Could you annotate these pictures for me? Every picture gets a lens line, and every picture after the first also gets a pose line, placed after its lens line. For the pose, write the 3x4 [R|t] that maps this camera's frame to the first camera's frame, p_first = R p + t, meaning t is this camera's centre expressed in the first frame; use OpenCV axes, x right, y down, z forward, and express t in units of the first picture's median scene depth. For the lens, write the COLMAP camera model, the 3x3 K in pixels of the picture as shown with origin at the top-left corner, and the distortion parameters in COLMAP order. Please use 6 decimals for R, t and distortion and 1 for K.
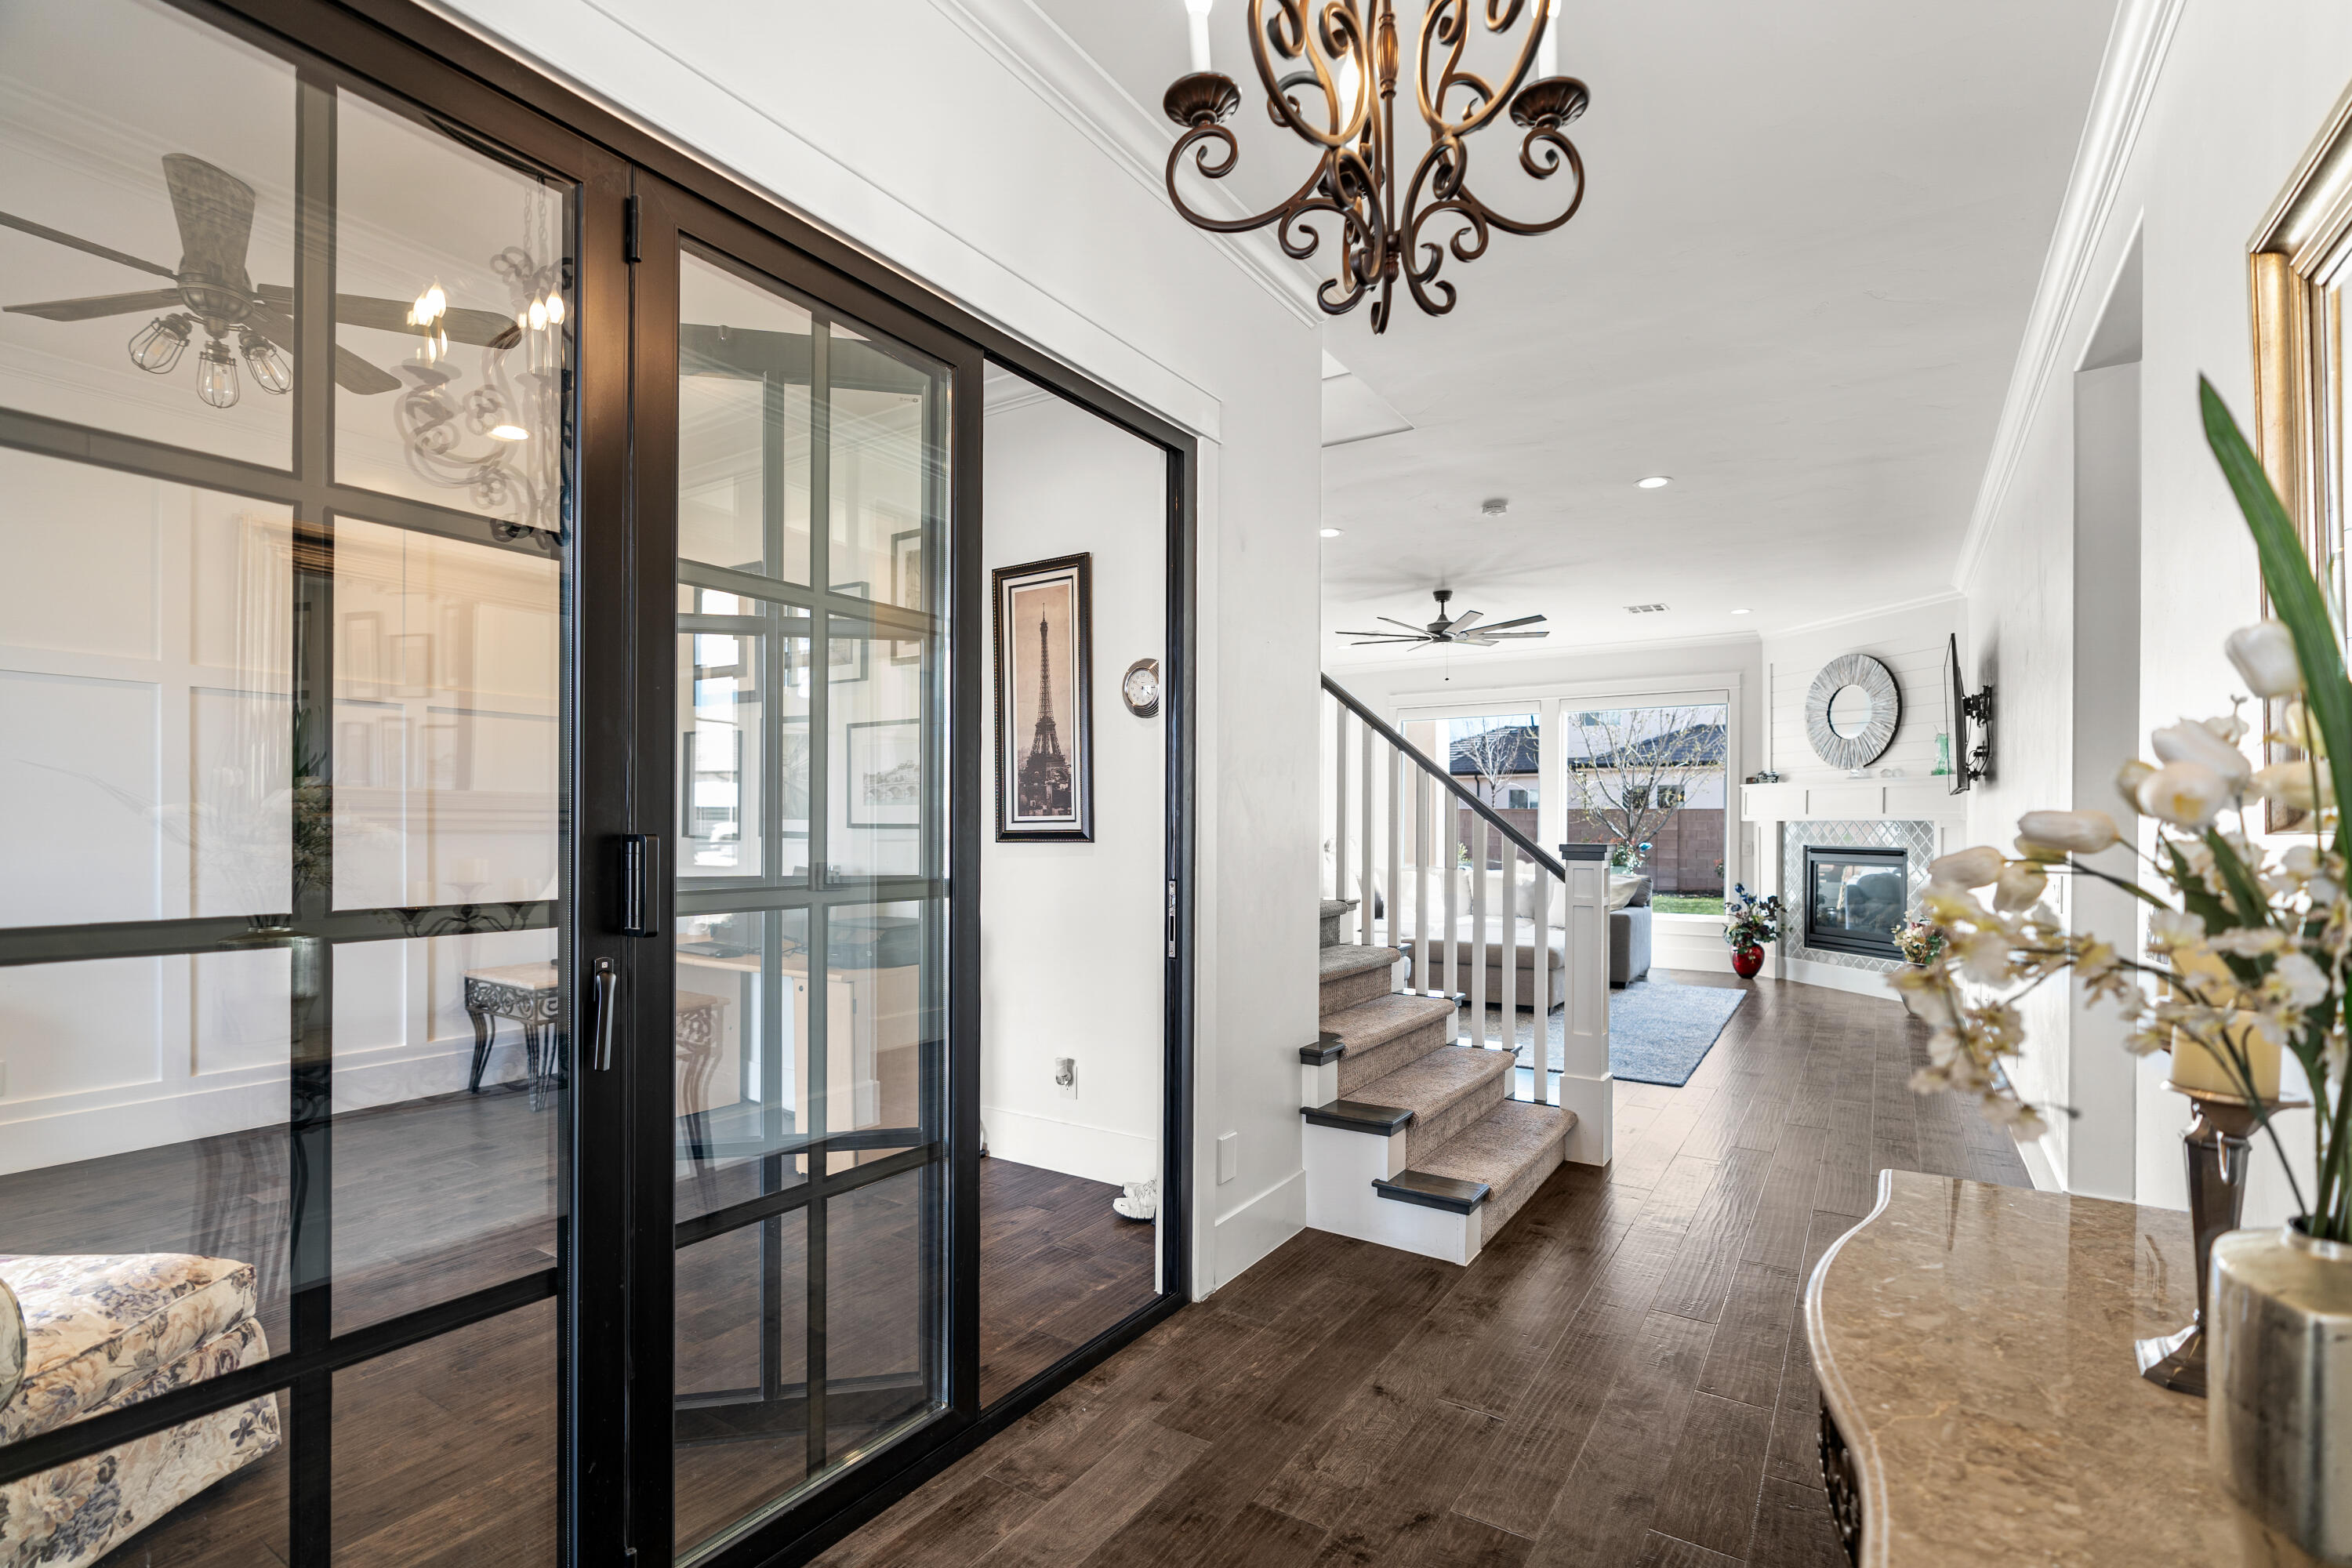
lens RADIAL K [[1080.6, 0, 1193.6], [0, 1080.6, 826.6], [0, 0, 1]] dist [-0.008228, 0.003121]
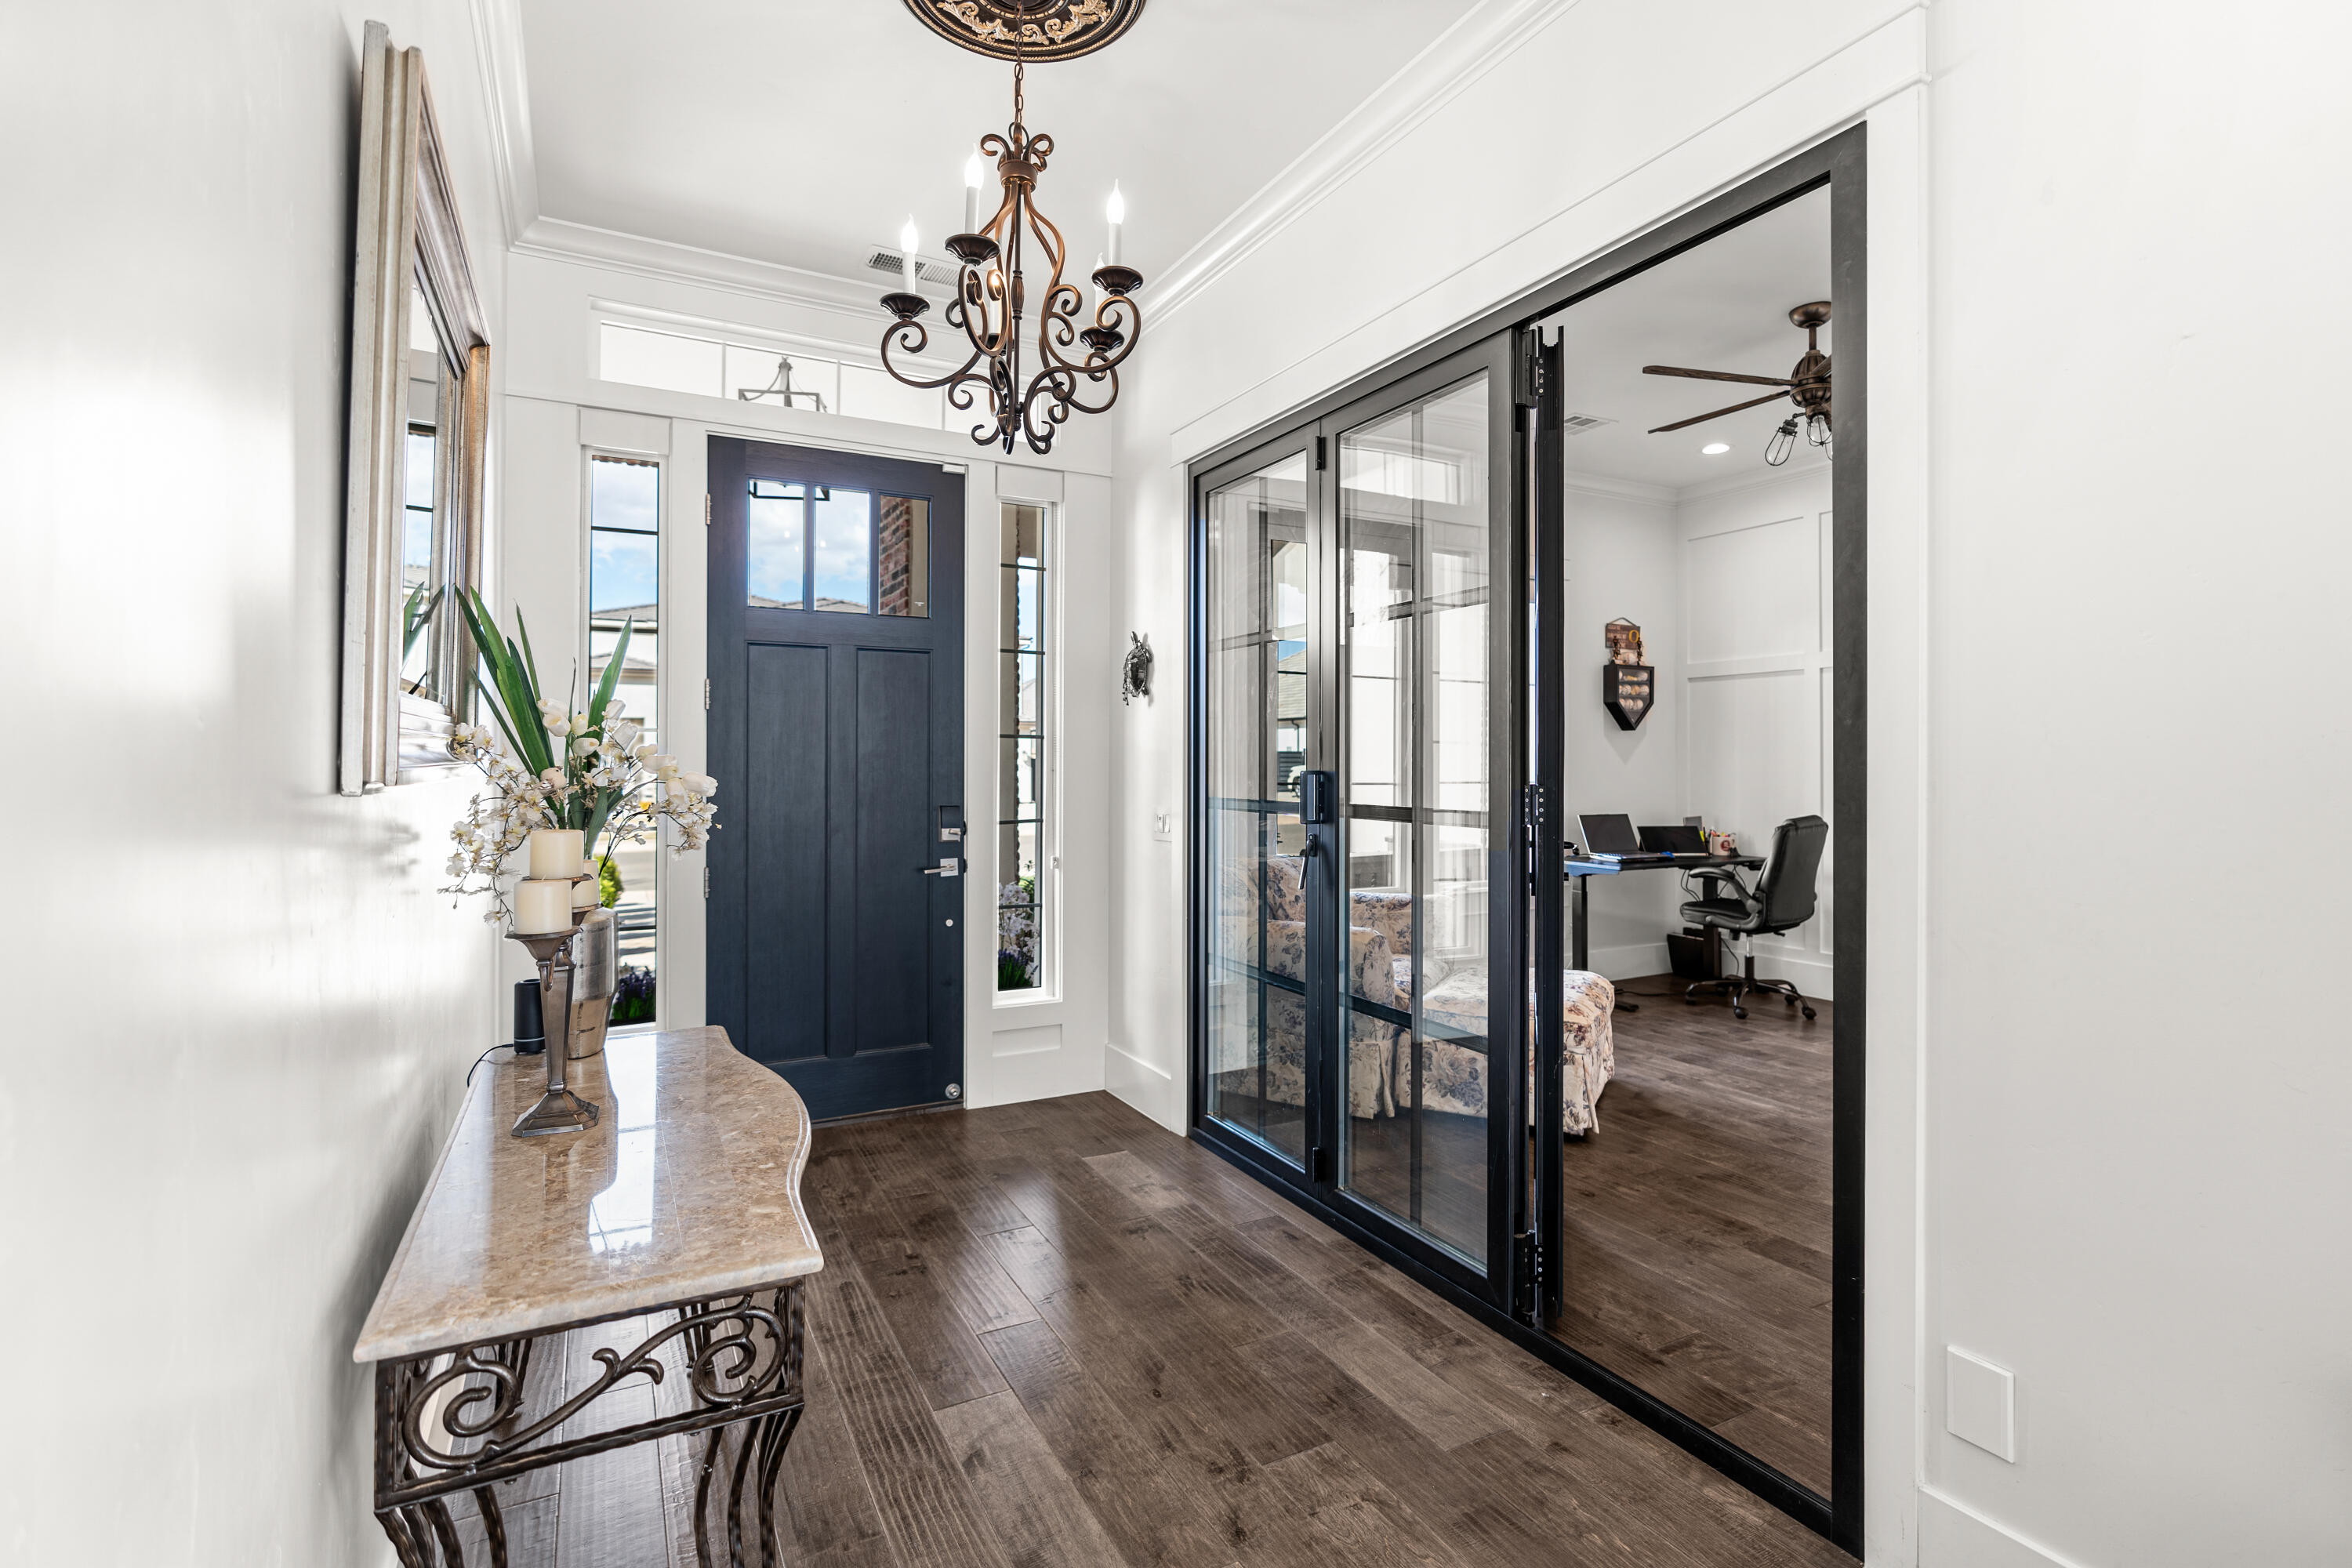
lens RADIAL K [[1100.2, 0, 1191.4], [0, 1100.2, 763.1], [0, 0, 1]] dist [-0.003698, -0.000190]
pose [[-0.488461, -0.006375, -0.872563, 0.530167], [-0.003313, 0.999980, -0.005451, 0.000331], [0.872580, 0.000228, -0.488472, 0.721423]]
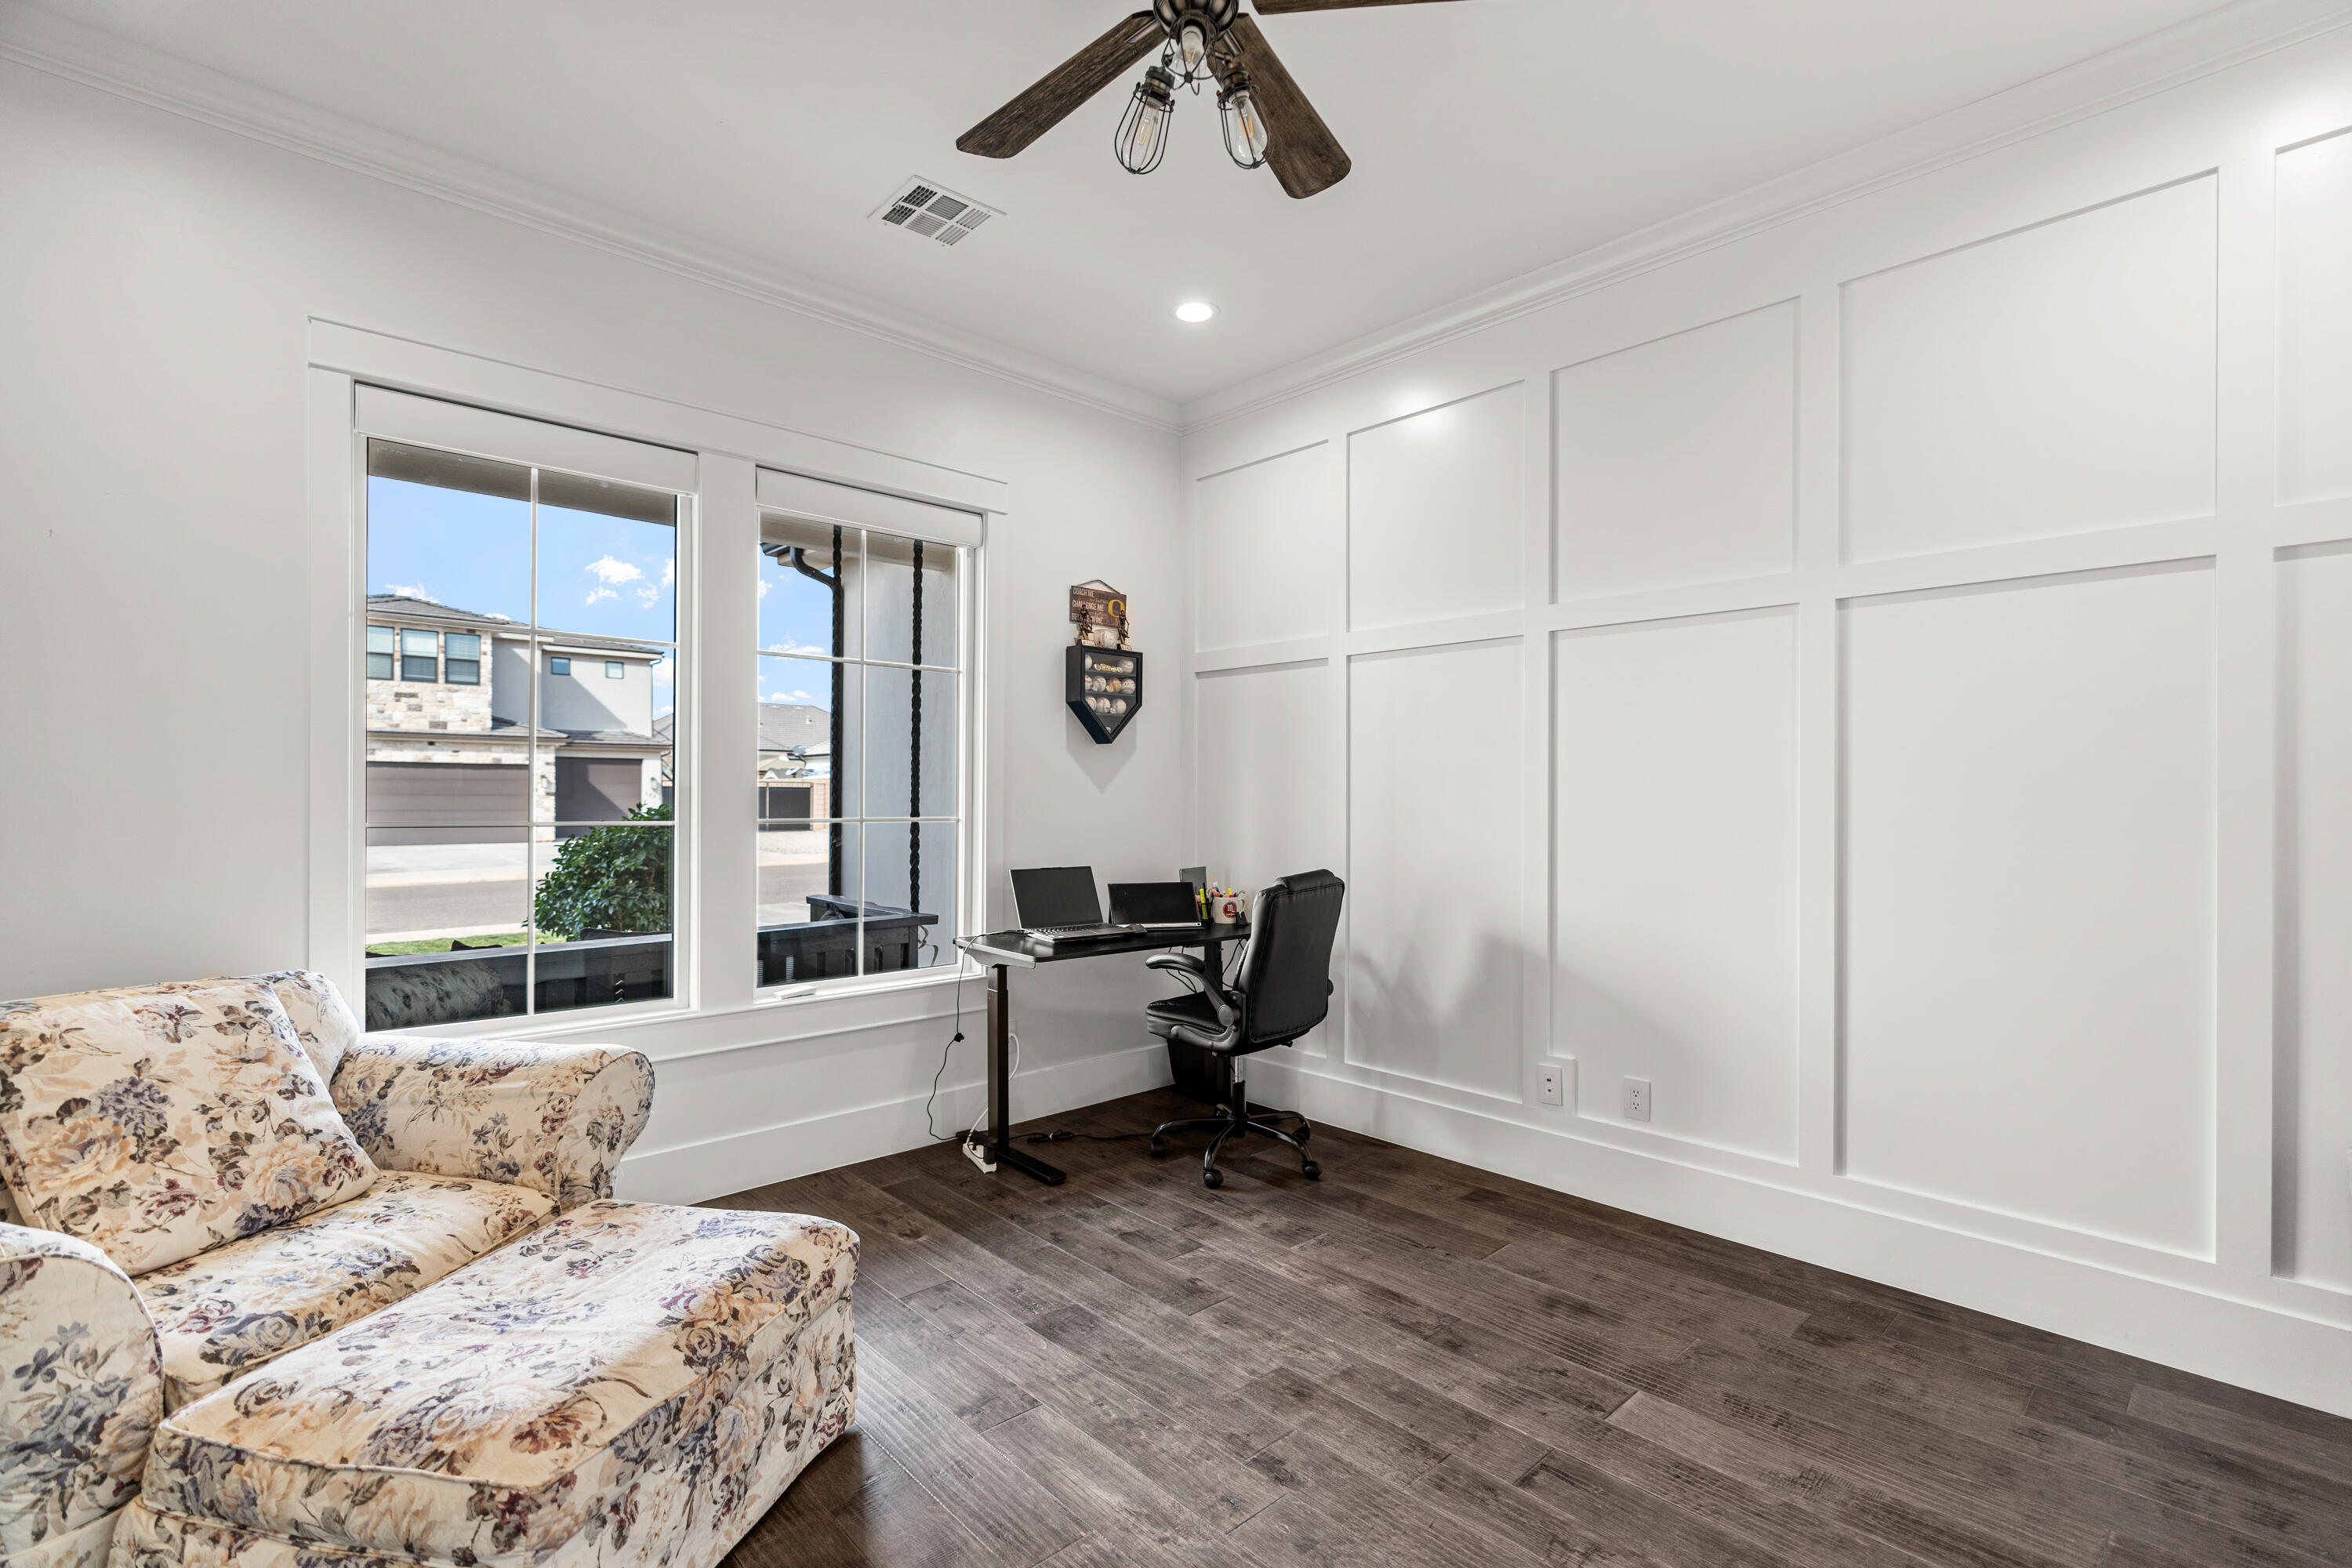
lens RADIAL K [[1080.6, 0, 1182.5], [0, 1080.6, 803.5], [0, 0, 1]] dist [-0.008228, 0.003121]
pose [[-0.240367, -0.000166, -0.970682, -0.193587], [-0.005759, 0.999983, 0.001255, -0.000266], [0.970665, 0.005891, -0.240364, 0.839103]]
